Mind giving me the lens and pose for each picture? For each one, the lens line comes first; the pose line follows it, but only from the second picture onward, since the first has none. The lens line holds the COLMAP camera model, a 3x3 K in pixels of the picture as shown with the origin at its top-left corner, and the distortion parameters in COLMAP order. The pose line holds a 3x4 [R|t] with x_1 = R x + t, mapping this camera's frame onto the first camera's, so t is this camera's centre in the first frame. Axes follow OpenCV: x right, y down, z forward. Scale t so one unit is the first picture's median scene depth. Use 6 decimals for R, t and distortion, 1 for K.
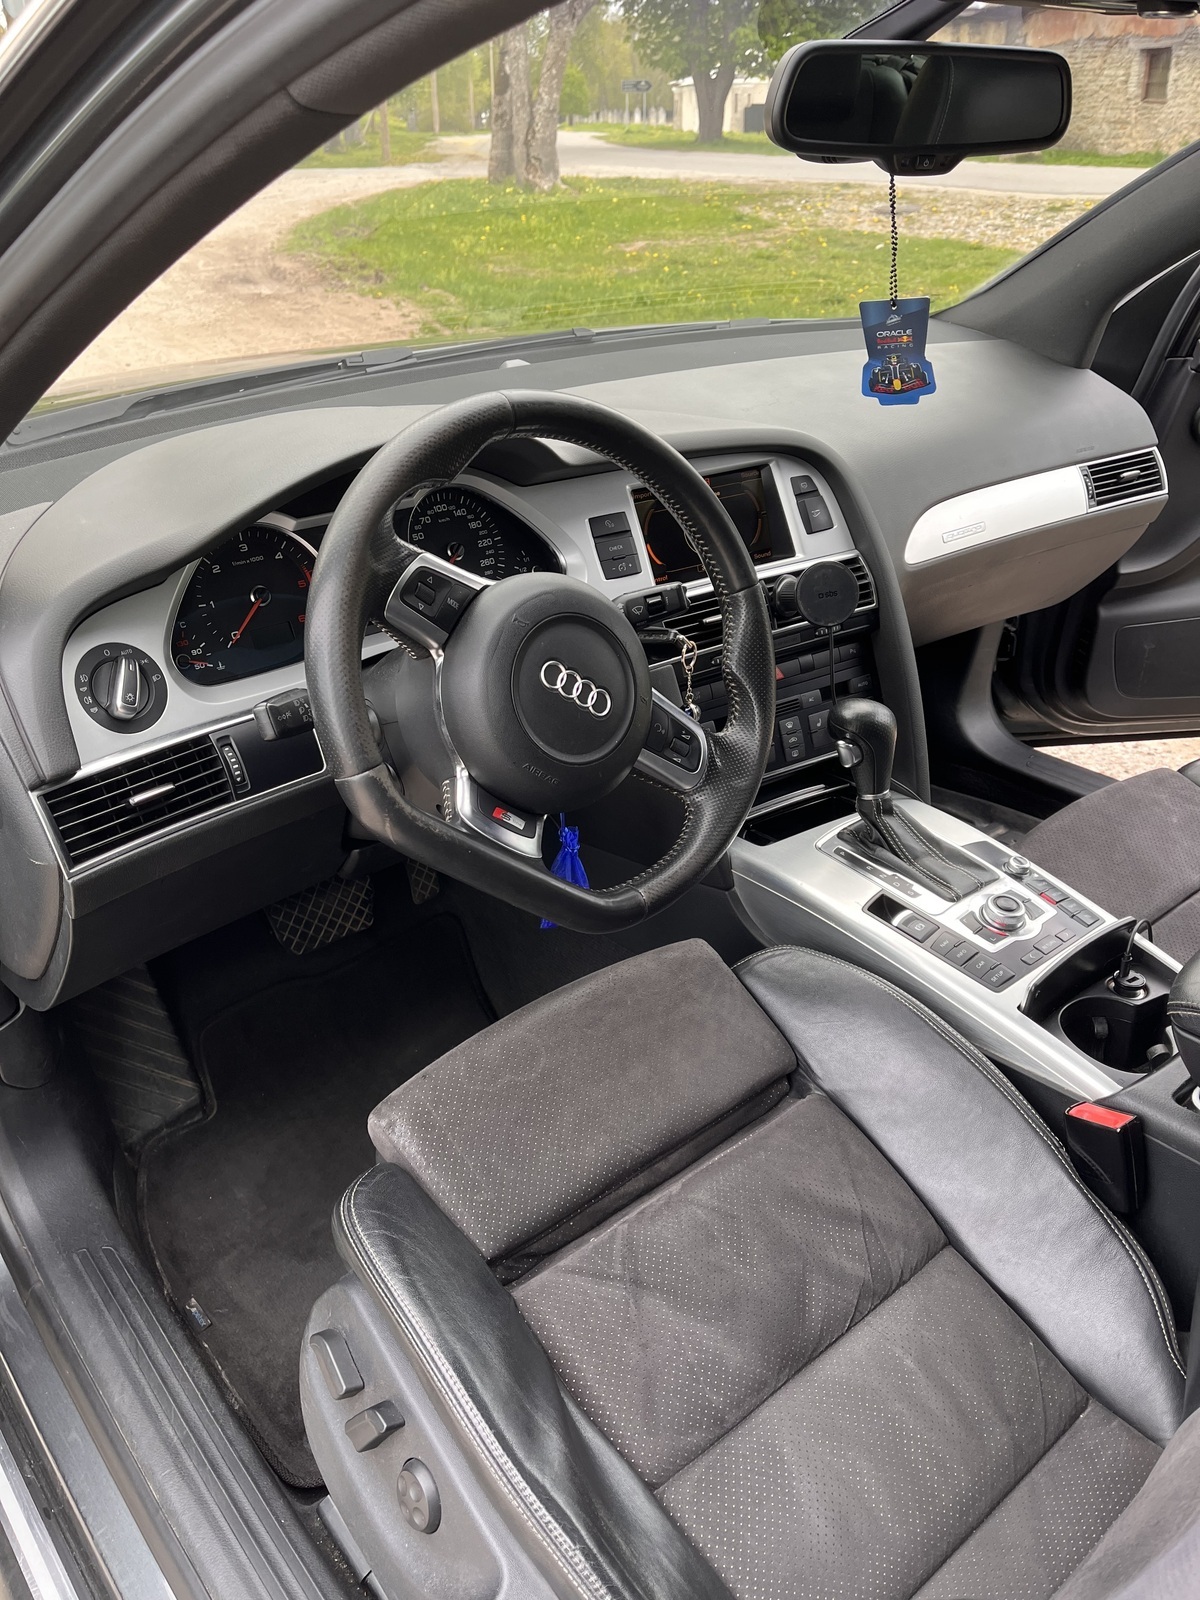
lens RADIAL K [[1226.8, 0, 600.0], [0, 1226.8, 800.0], [0, 0, 1]] dist [0.005084, -0.005804]
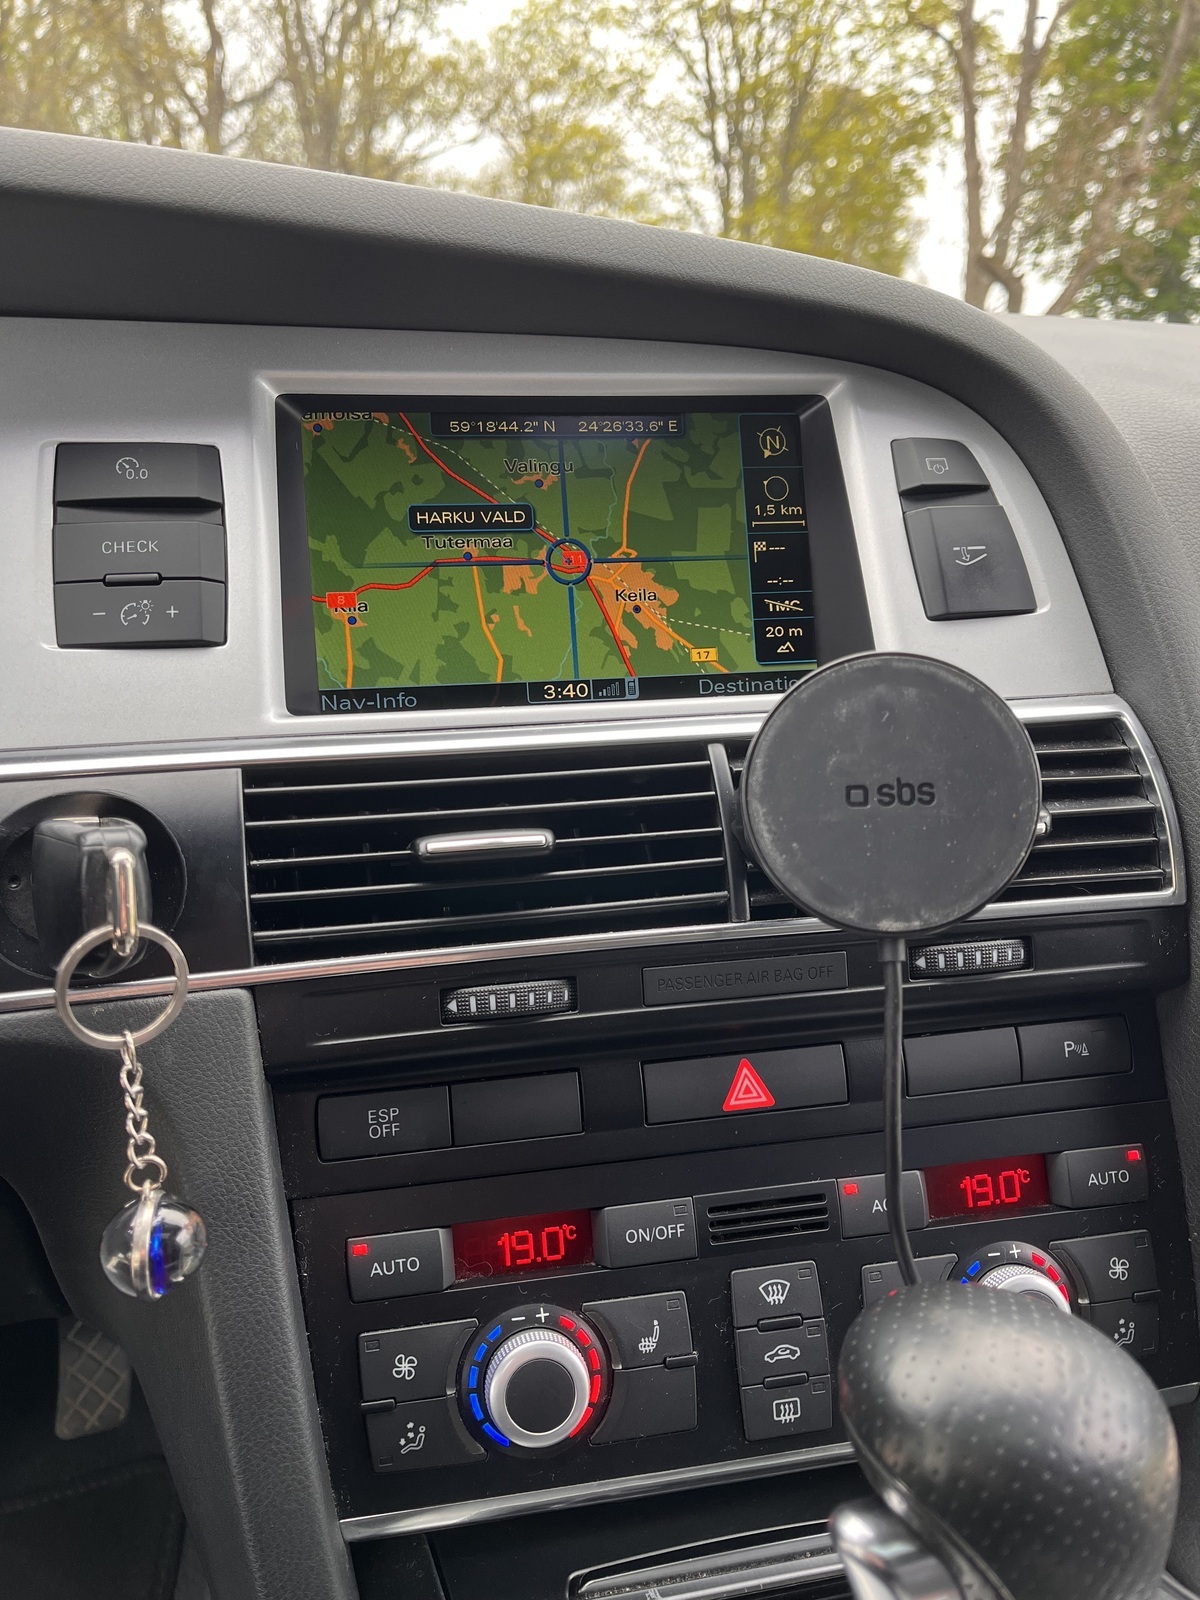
lens RADIAL K [[1226.8, 0, 600.0], [0, 1226.8, 800.0], [0, 0, 1]] dist [0.005084, -0.005804]
pose [[0.939923, 0.107105, -0.324151, 0.193298], [-0.180855, 0.961543, -0.206704, -0.101613], [0.289546, 0.252910, 0.923147, 0.718127]]
